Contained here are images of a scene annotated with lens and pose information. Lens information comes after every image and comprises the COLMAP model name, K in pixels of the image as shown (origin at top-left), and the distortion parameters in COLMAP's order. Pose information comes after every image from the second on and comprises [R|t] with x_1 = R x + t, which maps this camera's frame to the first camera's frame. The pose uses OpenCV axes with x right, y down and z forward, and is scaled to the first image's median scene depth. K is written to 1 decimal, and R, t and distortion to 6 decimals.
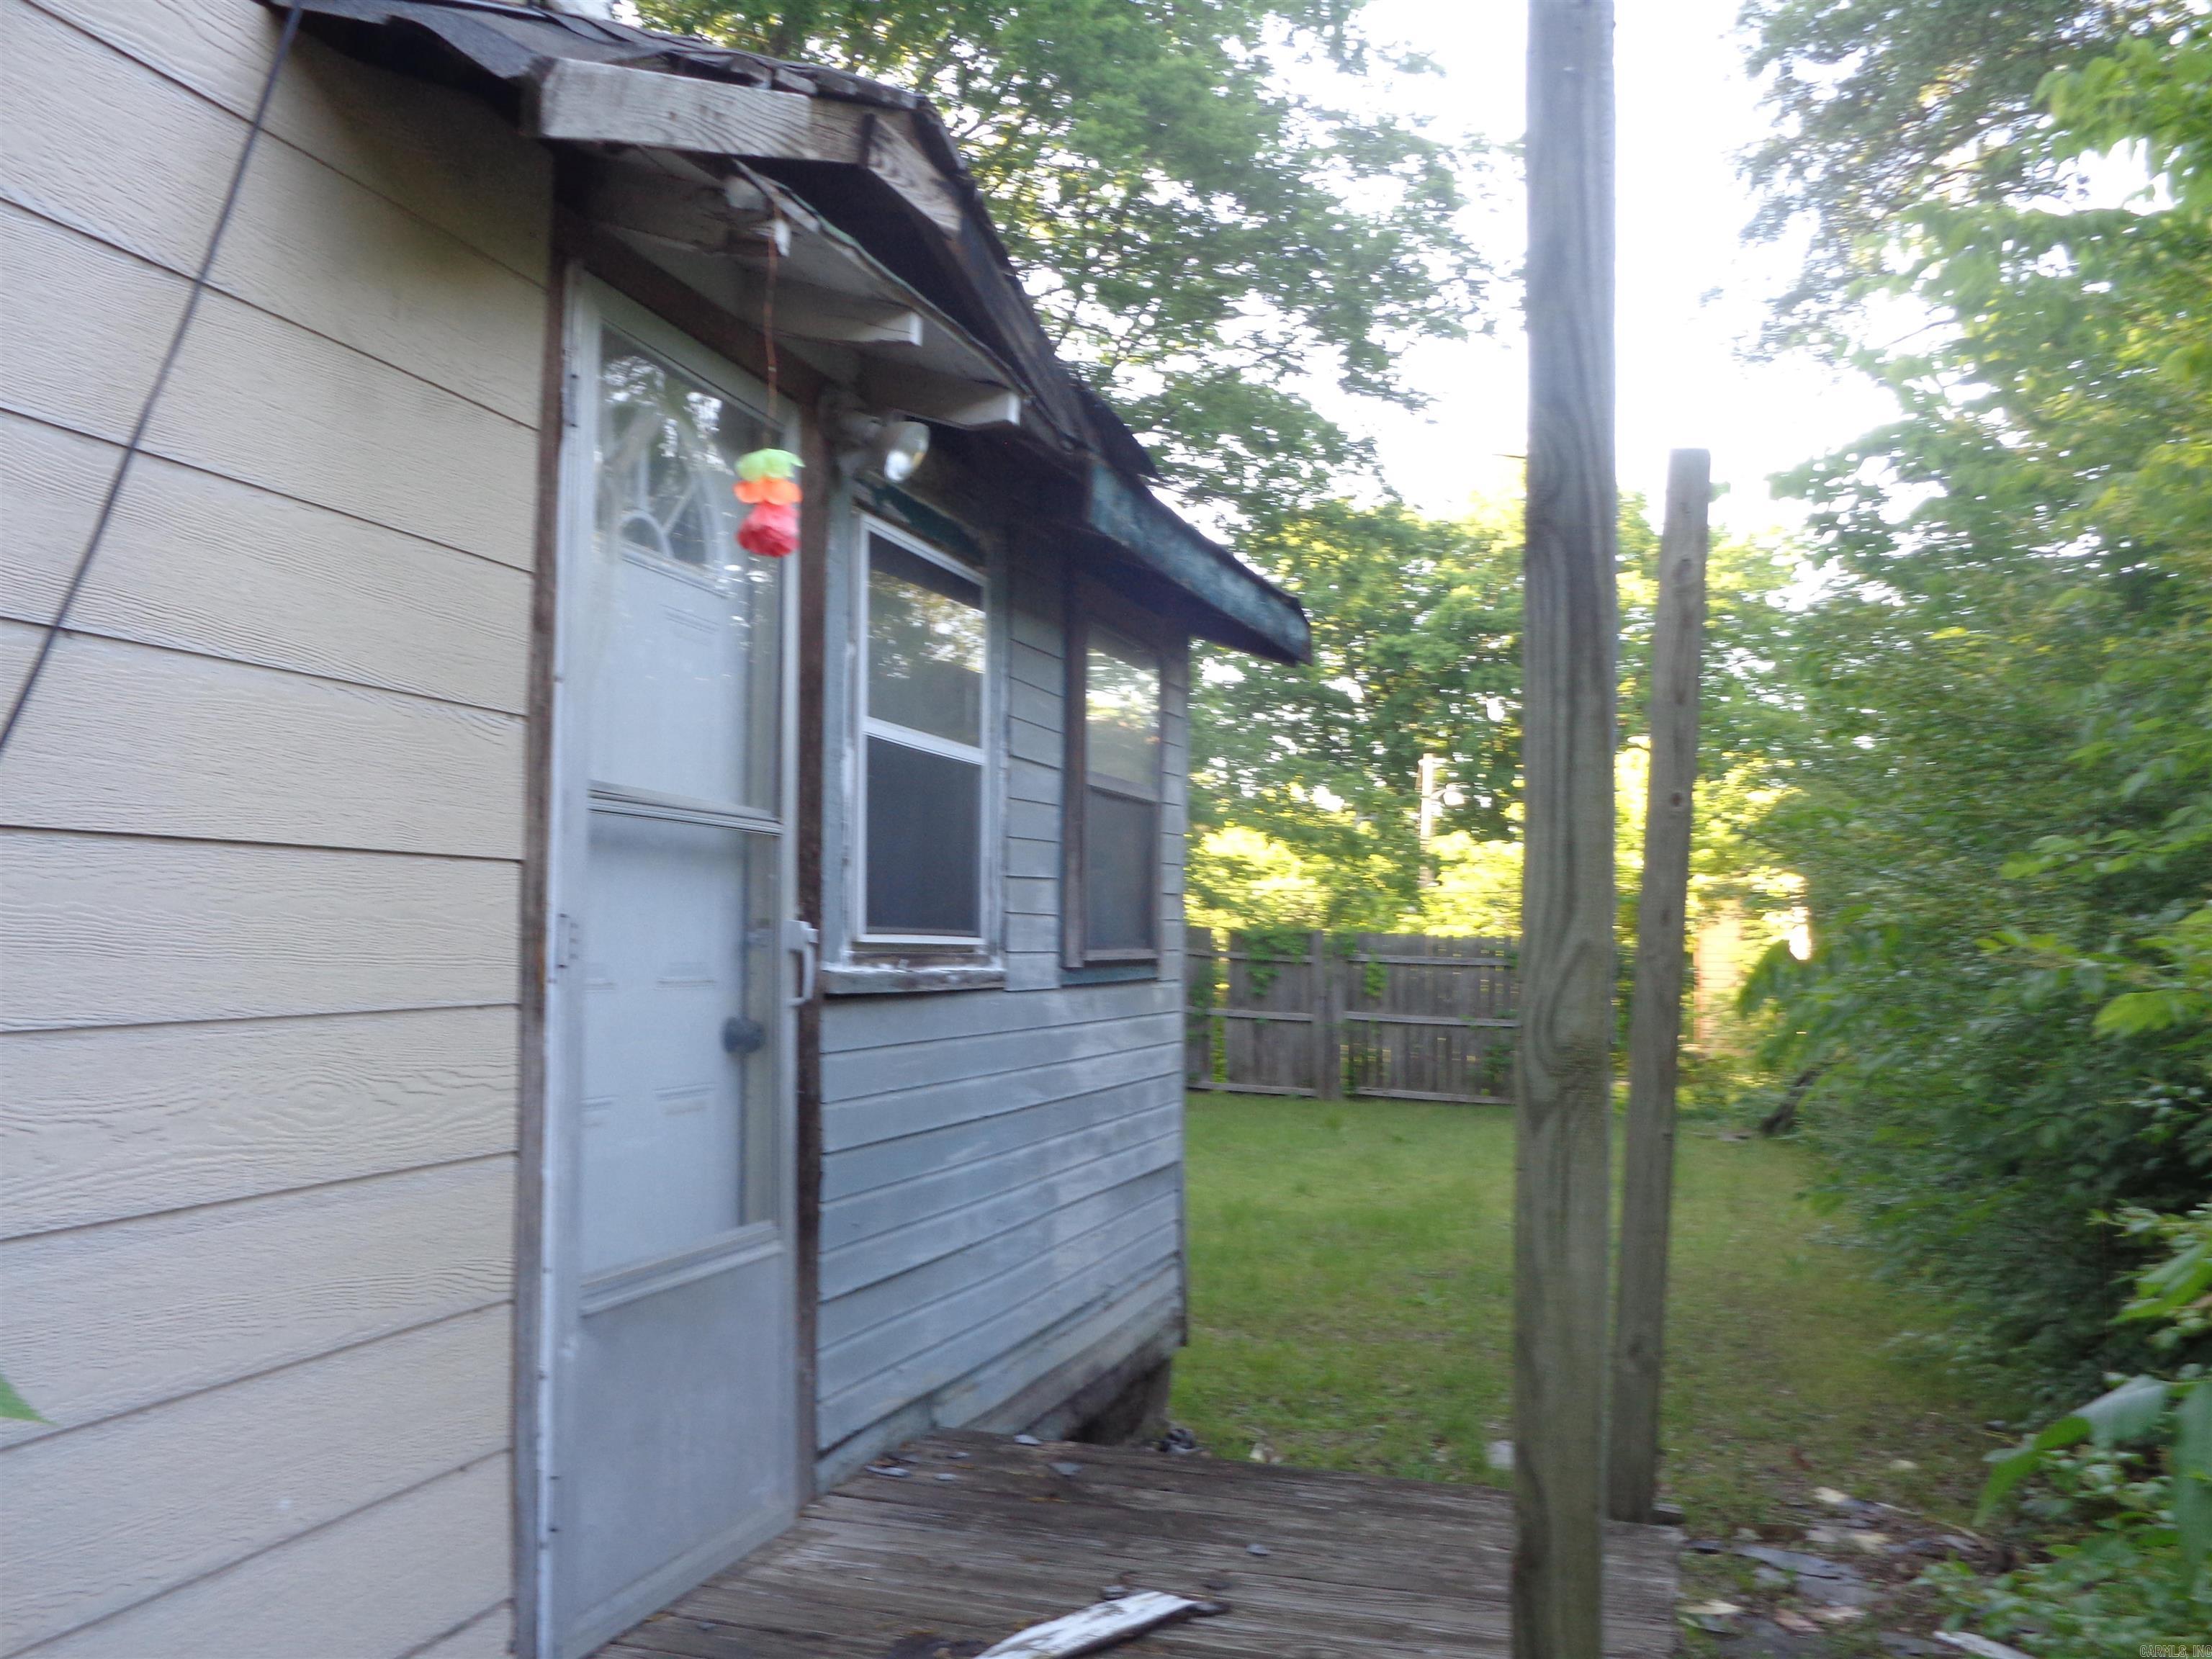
lens RADIAL K [[2143.7, 0, 1107.9], [0, 2143.7, 828.2], [0, 0, 1]] dist [-0.052578, 0.000000]
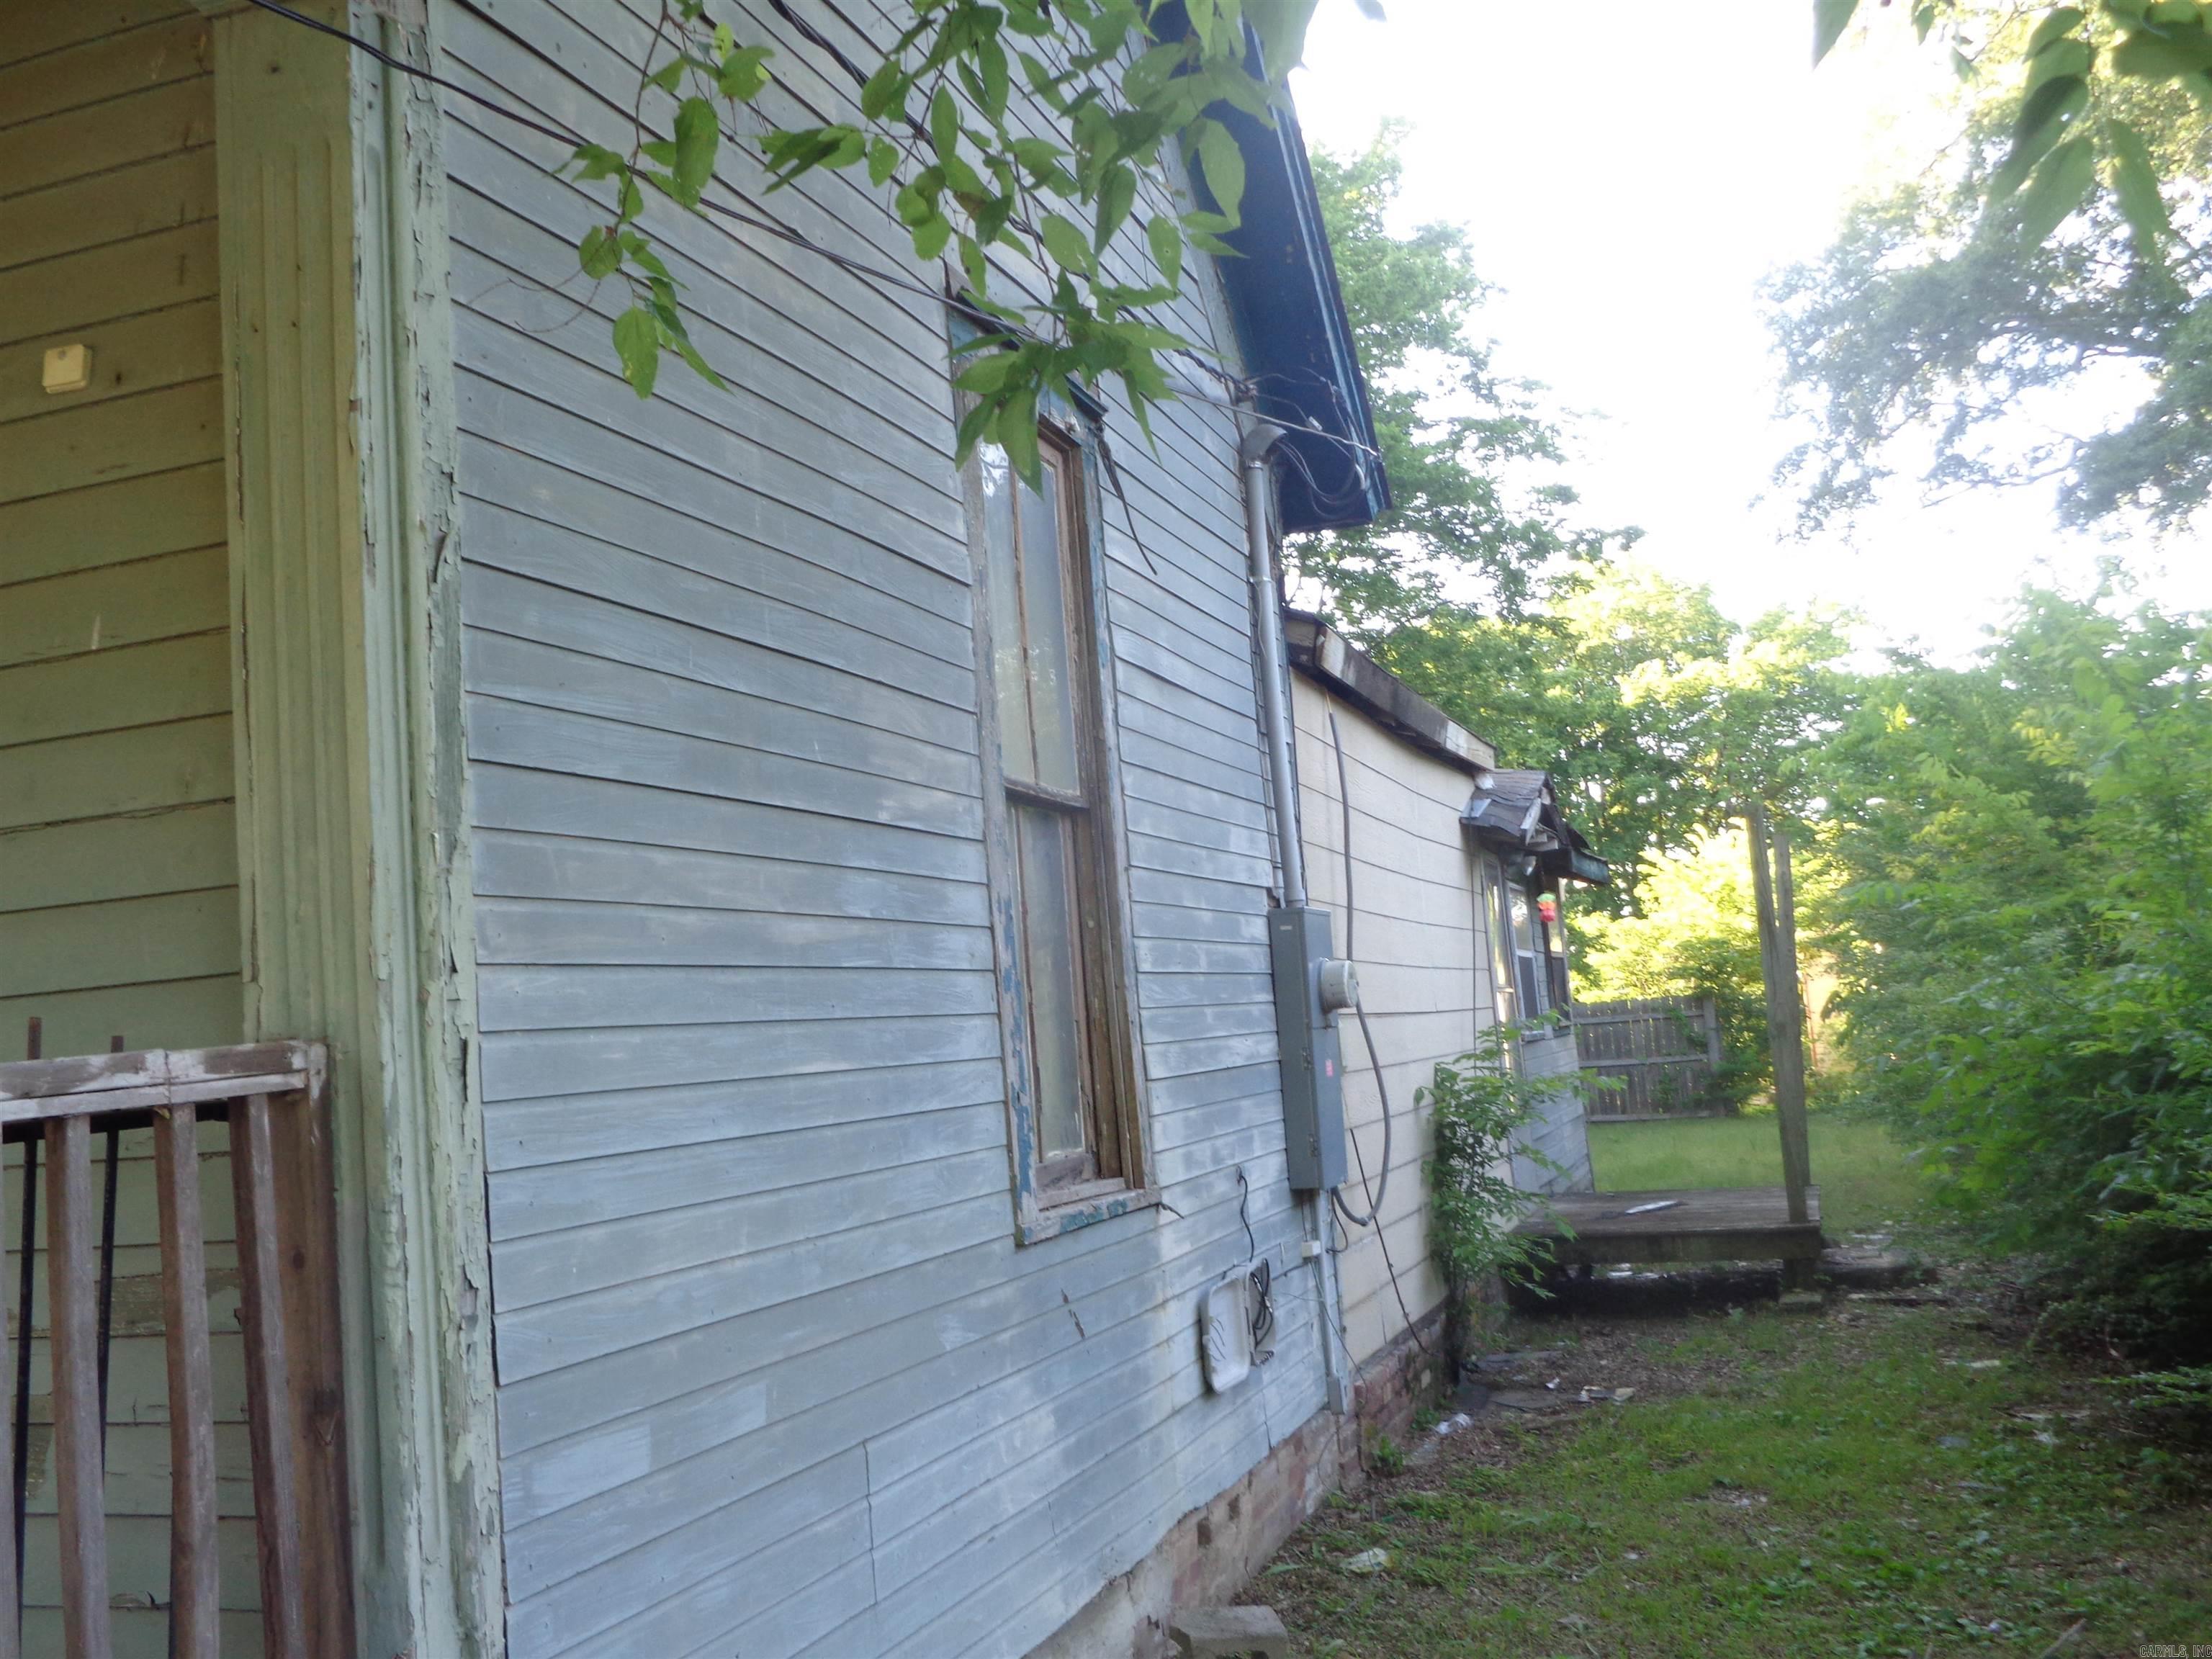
lens RADIAL K [[2143.7, 0, 1102.8], [0, 2143.7, 832.7], [0, 0, 1]] dist [-0.052578, 0.000000]
pose [[0.992988, -0.111246, -0.039981, -0.096343], [0.109211, 0.992765, -0.049913, -0.022135], [0.045245, 0.045197, 0.997953, -0.354116]]
